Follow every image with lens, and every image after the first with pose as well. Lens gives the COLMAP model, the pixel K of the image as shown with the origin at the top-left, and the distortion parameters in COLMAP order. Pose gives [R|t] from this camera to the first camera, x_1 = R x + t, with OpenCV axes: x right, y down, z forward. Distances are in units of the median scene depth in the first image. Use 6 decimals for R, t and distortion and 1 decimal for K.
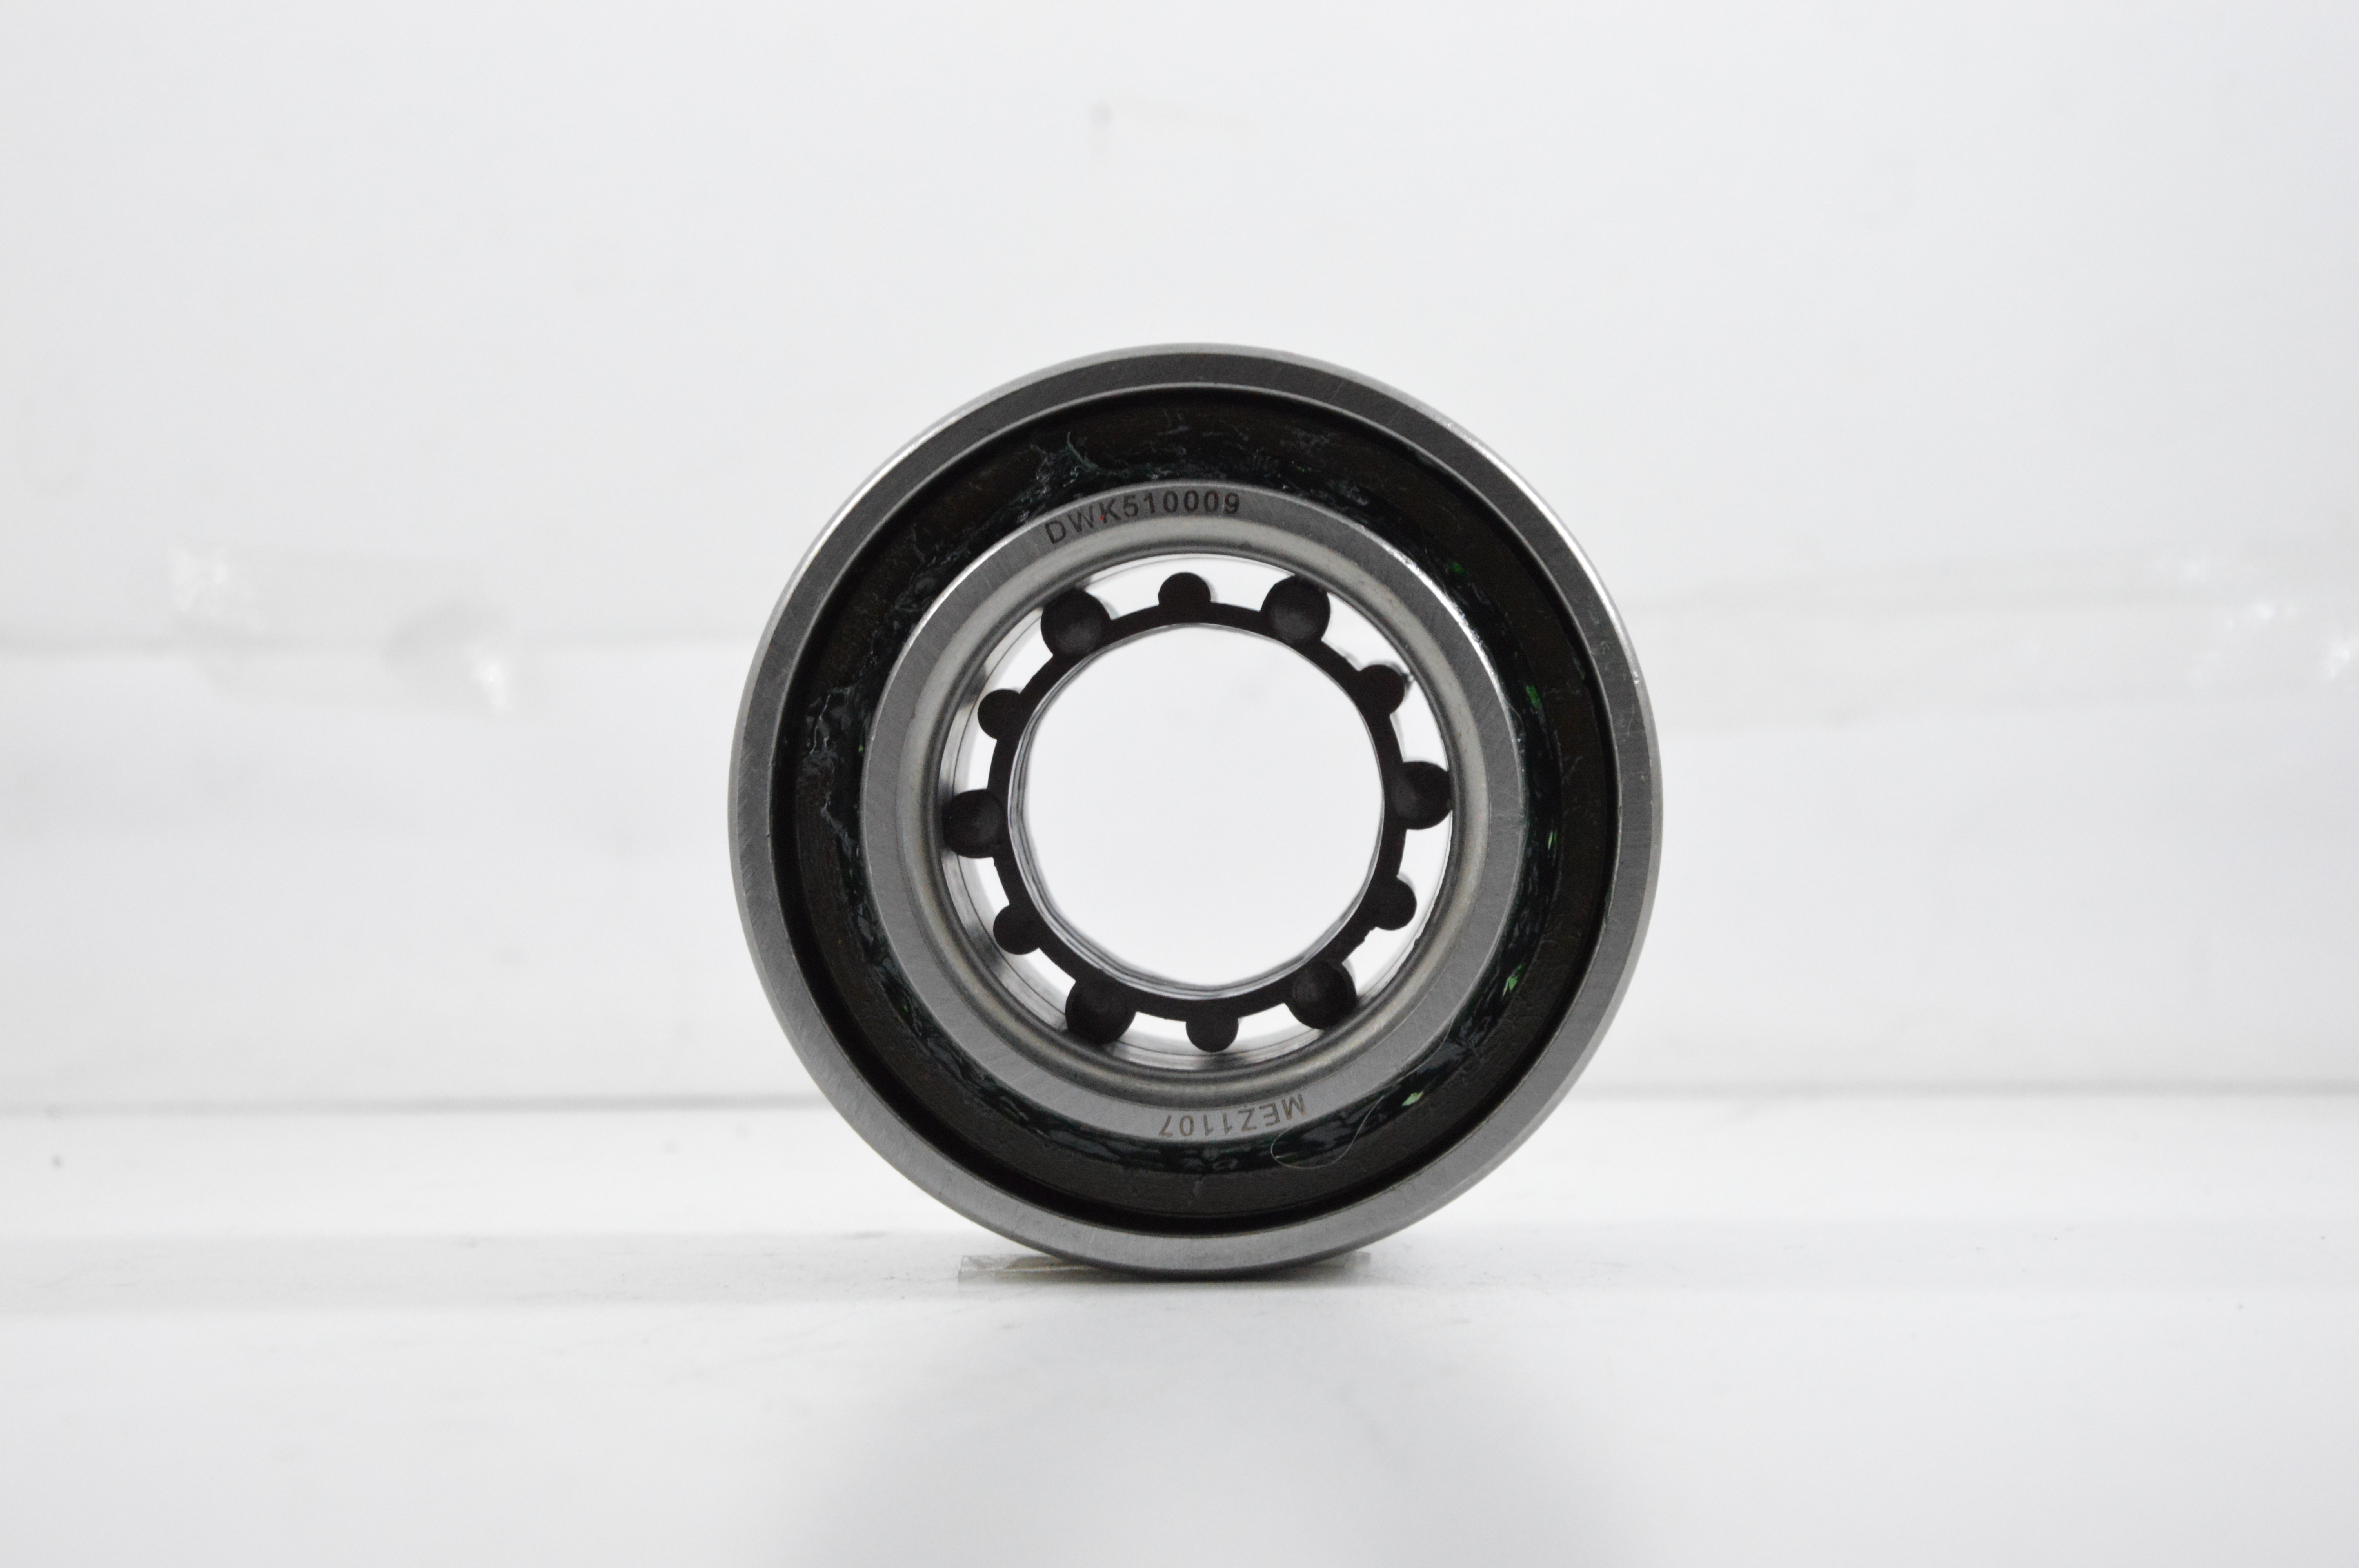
lens RADIAL K [[5489.8, 0, 1205.5], [0, 5489.8, 790.0], [0, 0, 1]] dist [0.252902, 0.000000]
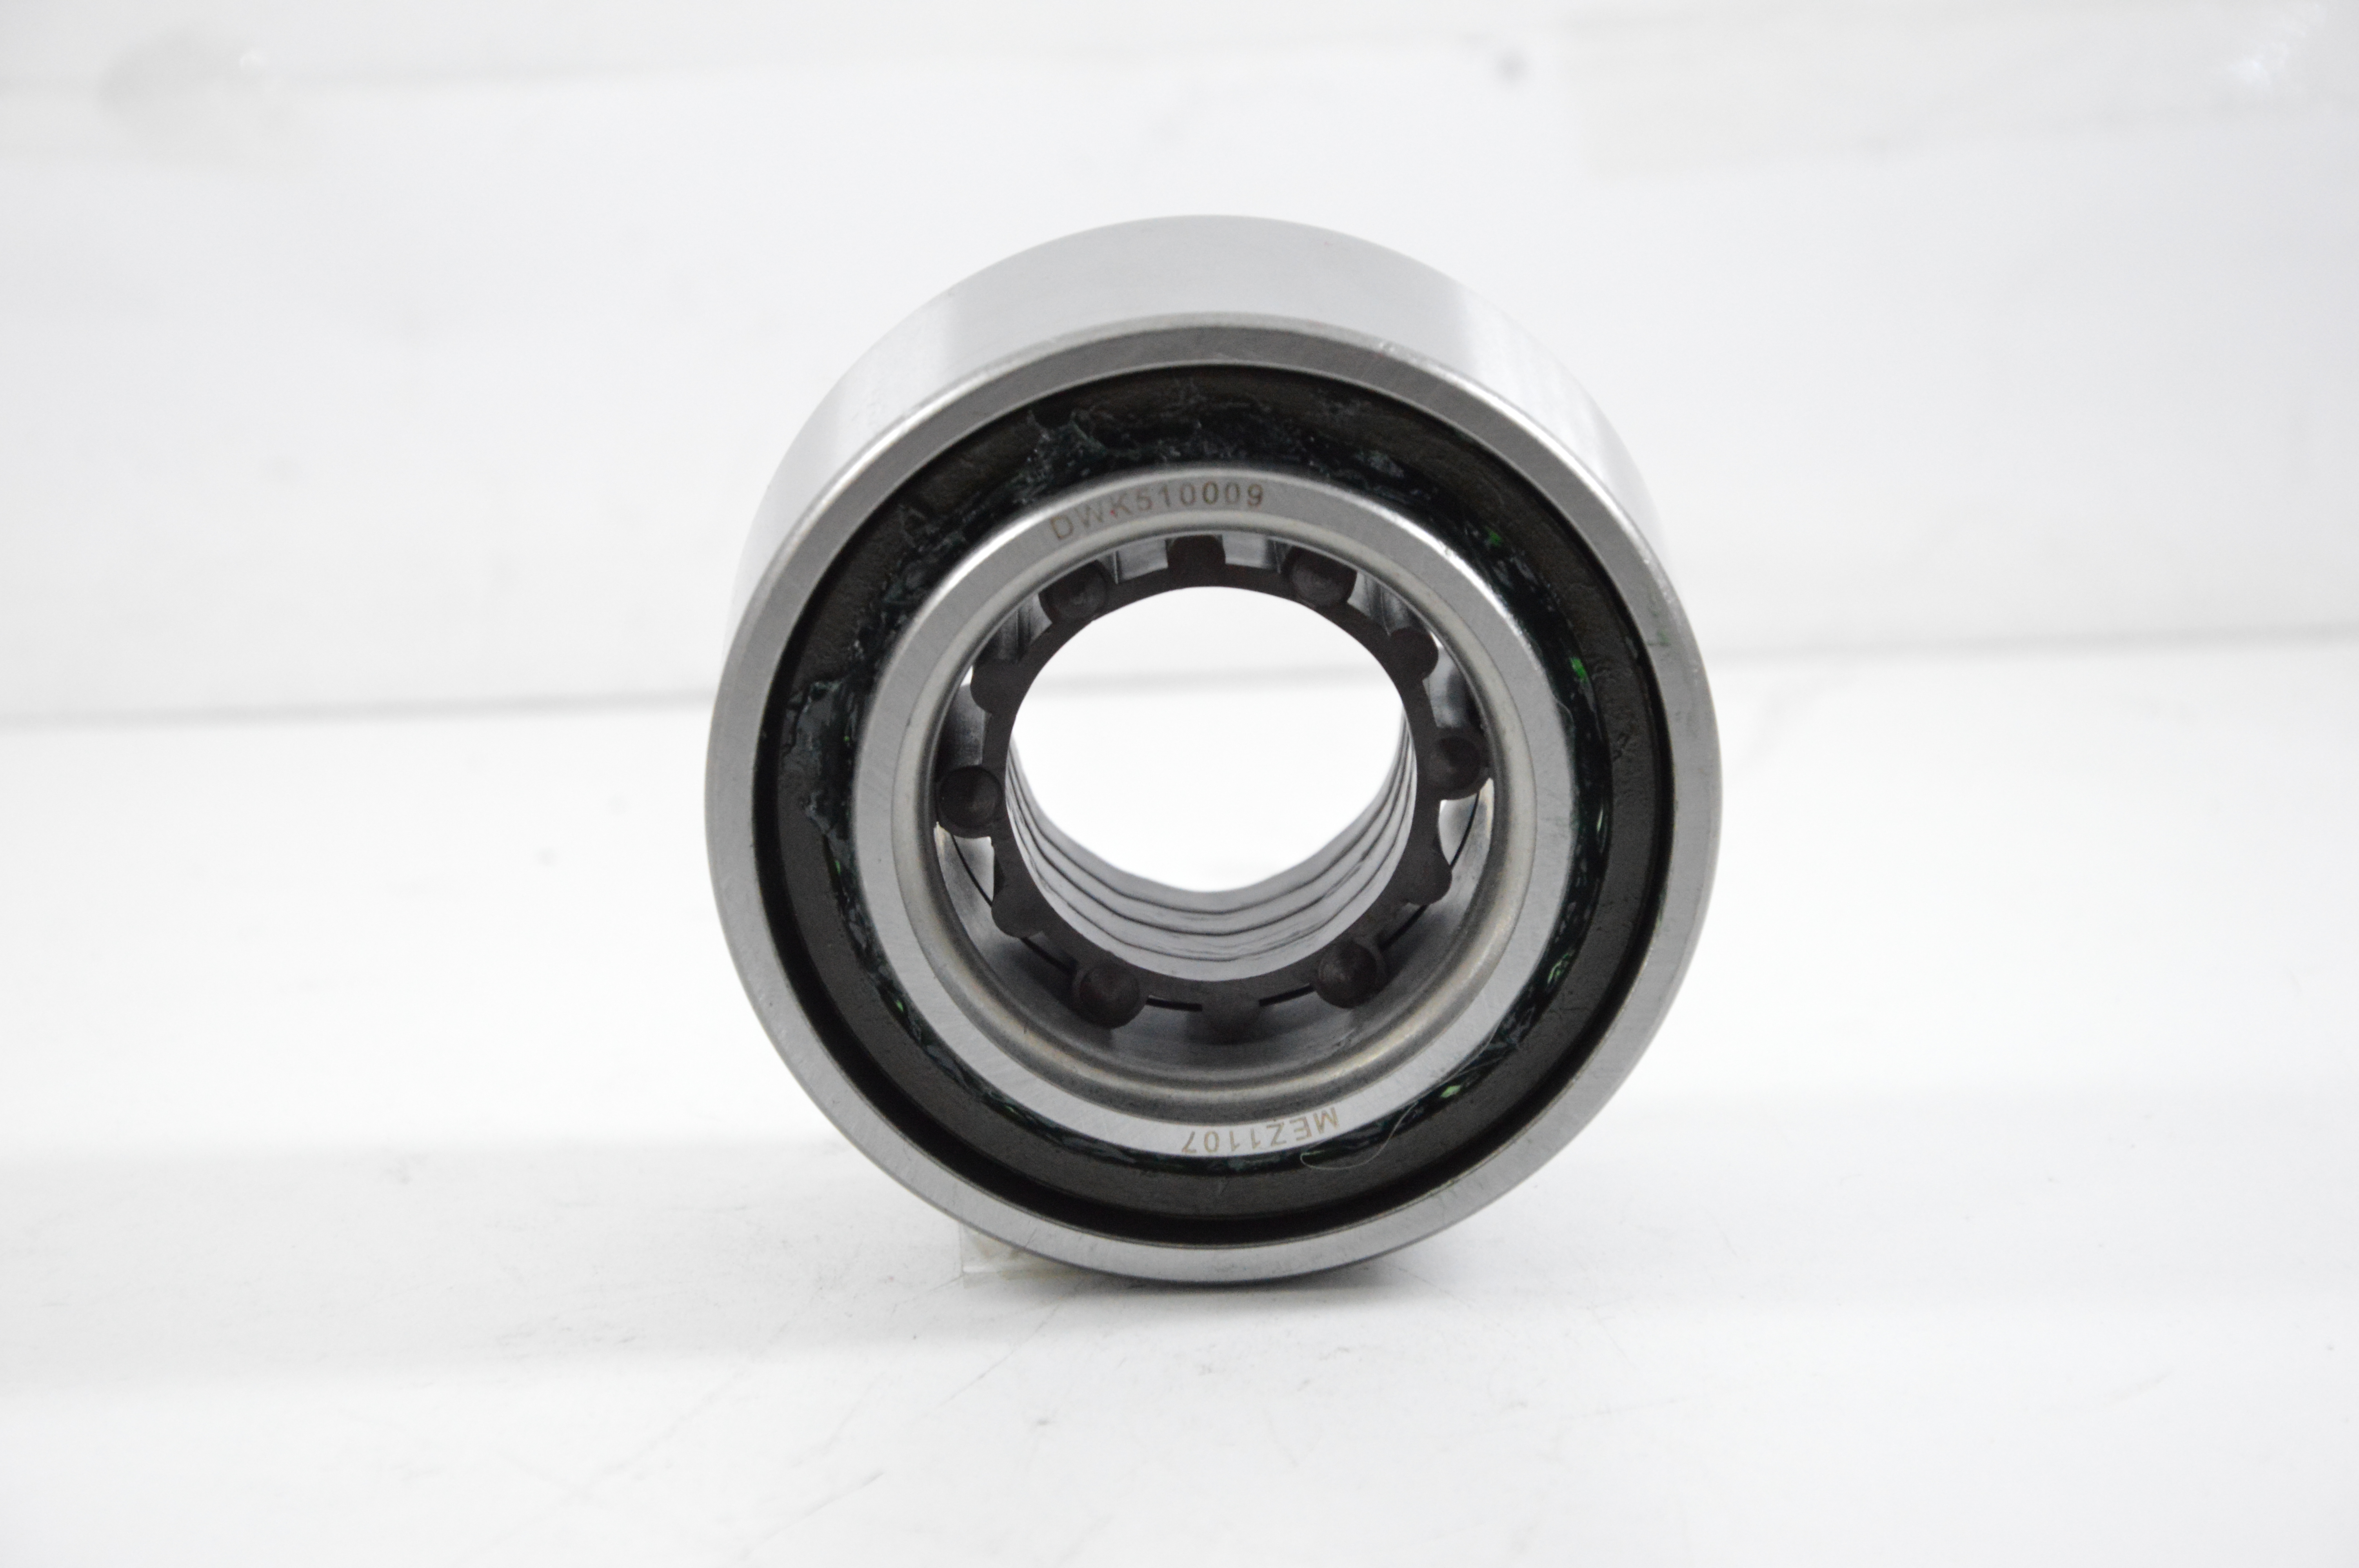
lens RADIAL K [[8728.8, 0, 1163.1], [0, 8728.8, 787.9], [0, 0, 1]] dist [0.754792, 0.000000]
pose [[0.998114, -0.027579, 0.054850, -0.090476], [0.009907, 0.954069, 0.299424, -0.436174], [-0.060589, -0.298315, 0.952542, -0.390535]]
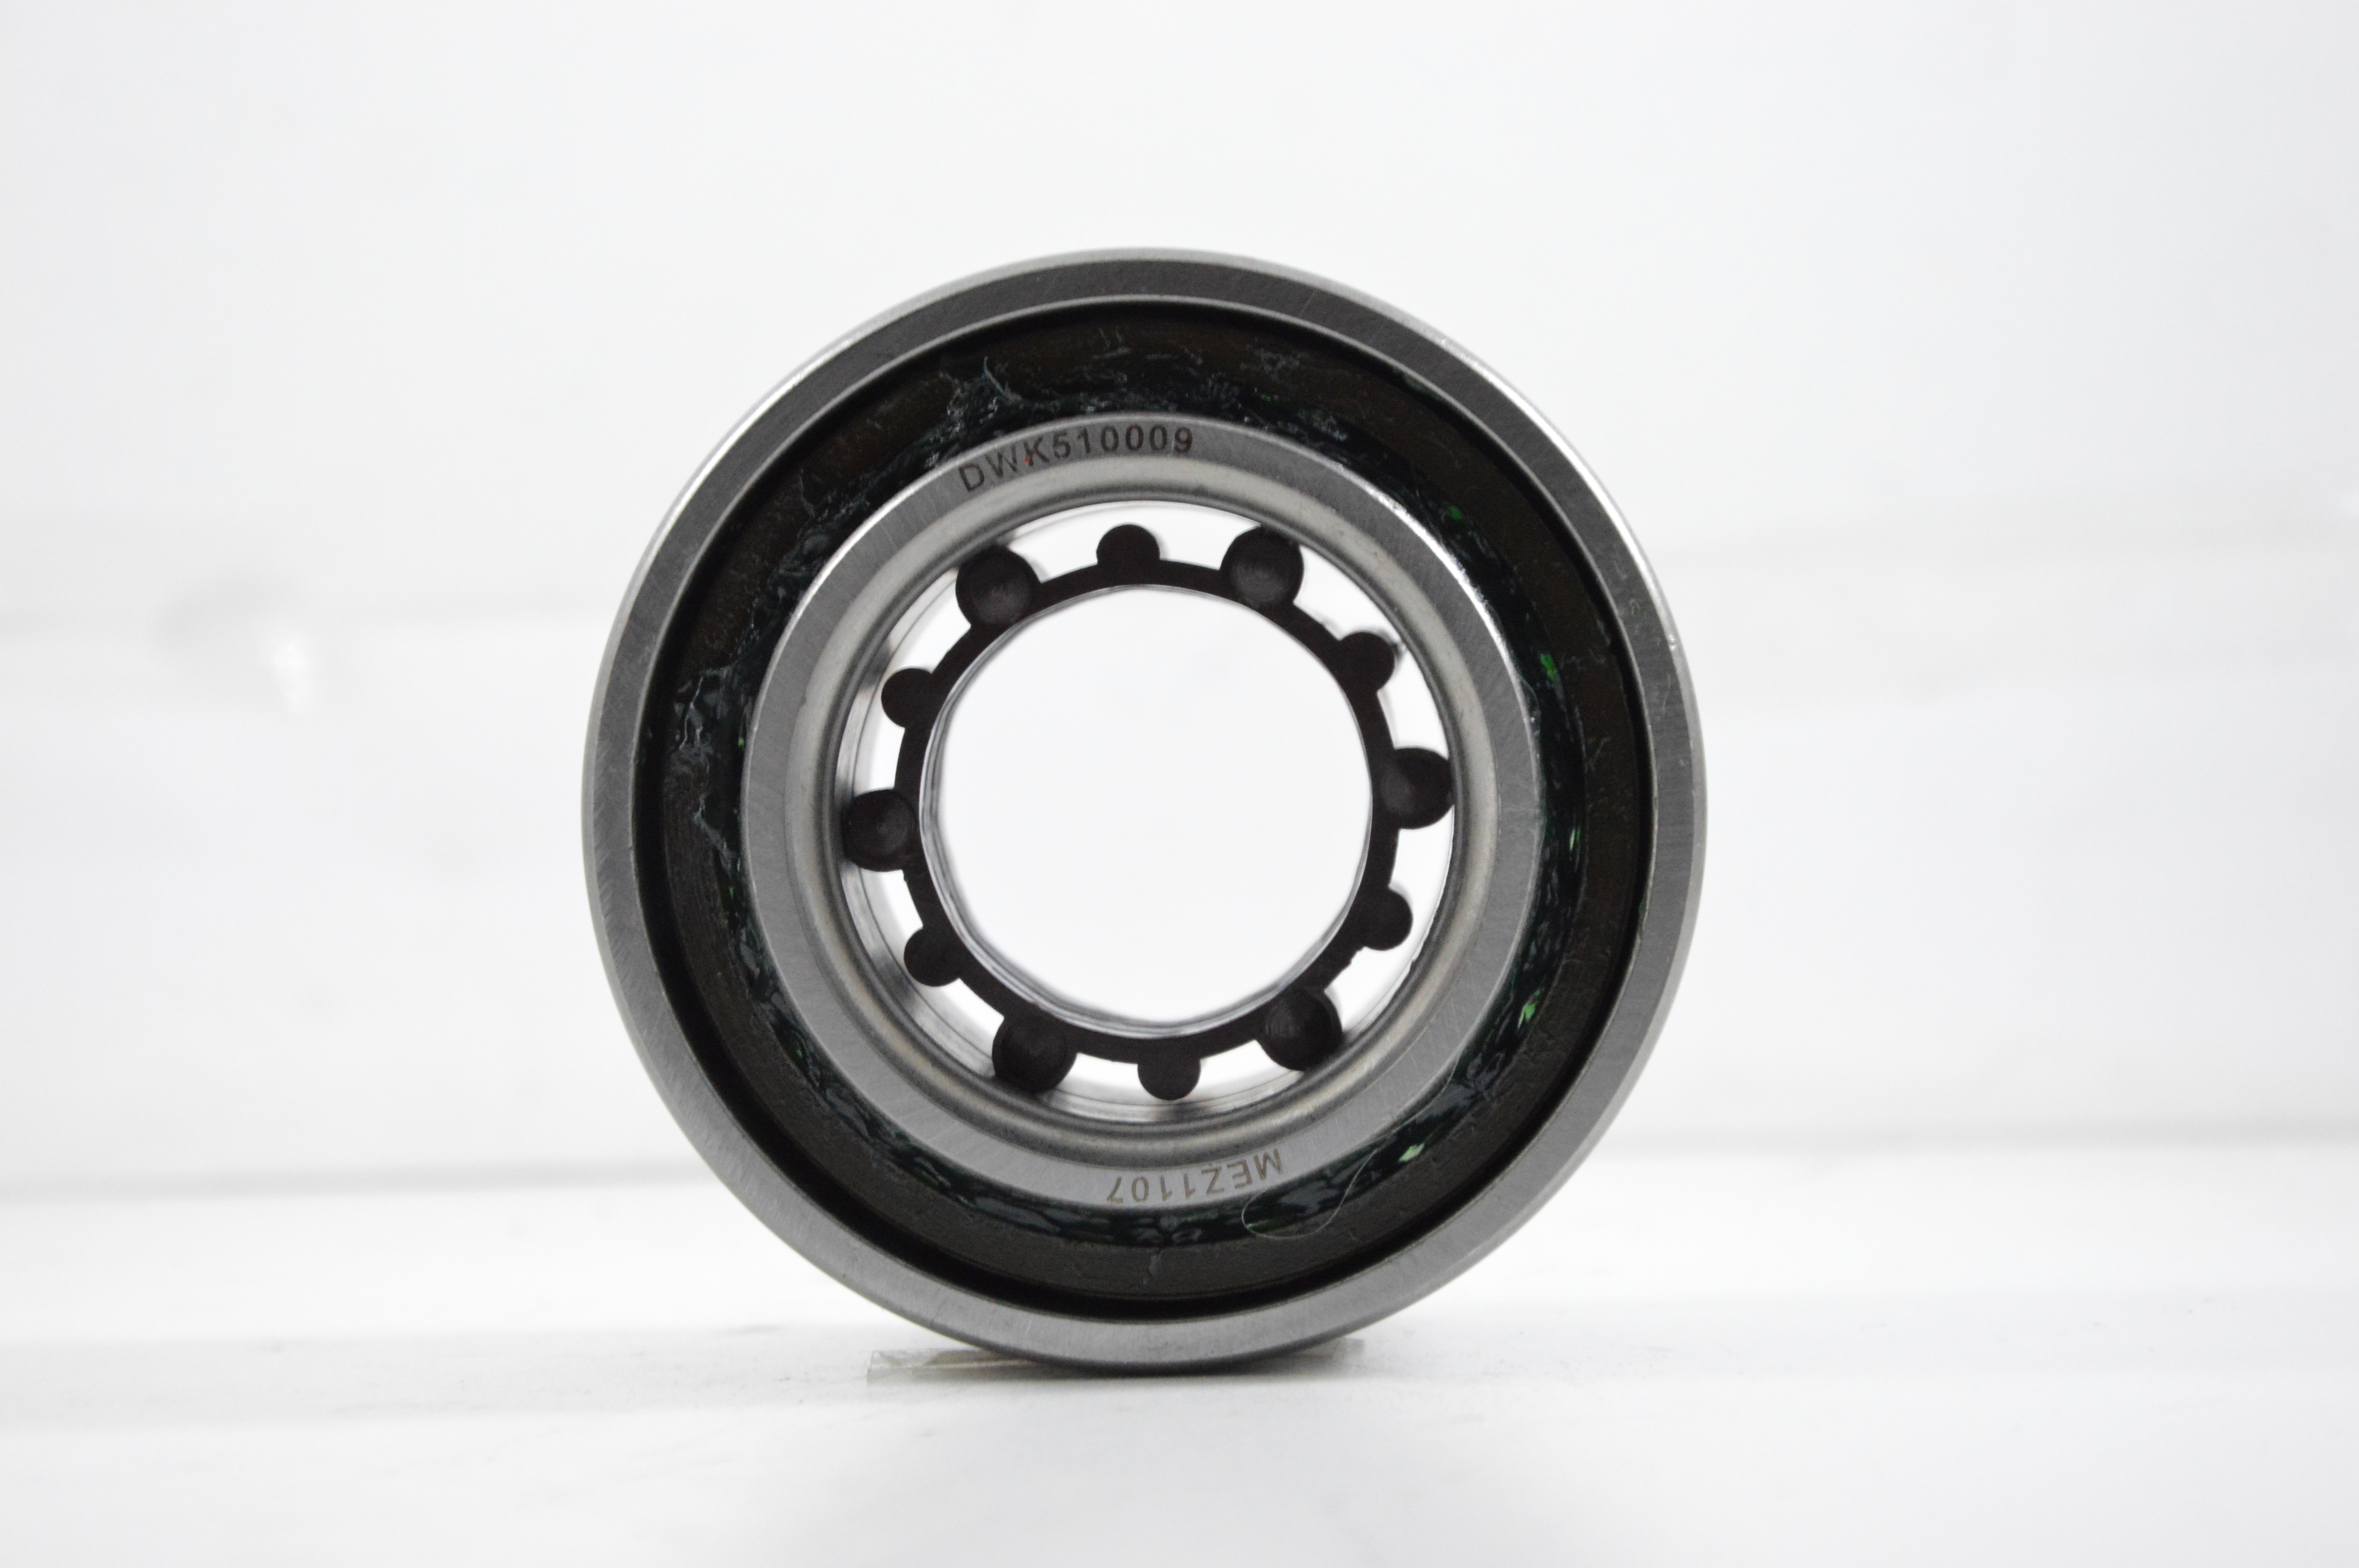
lens RADIAL K [[6813.5, 0, 1197.9], [0, 6813.5, 789.8], [0, 0, 1]] dist [0.403016, 0.000000]
pose [[0.999857, -0.015039, 0.007698, -0.001733], [0.015025, 0.999885, 0.001881, -0.001165], [-0.007725, -0.001765, 0.999969, -0.032123]]
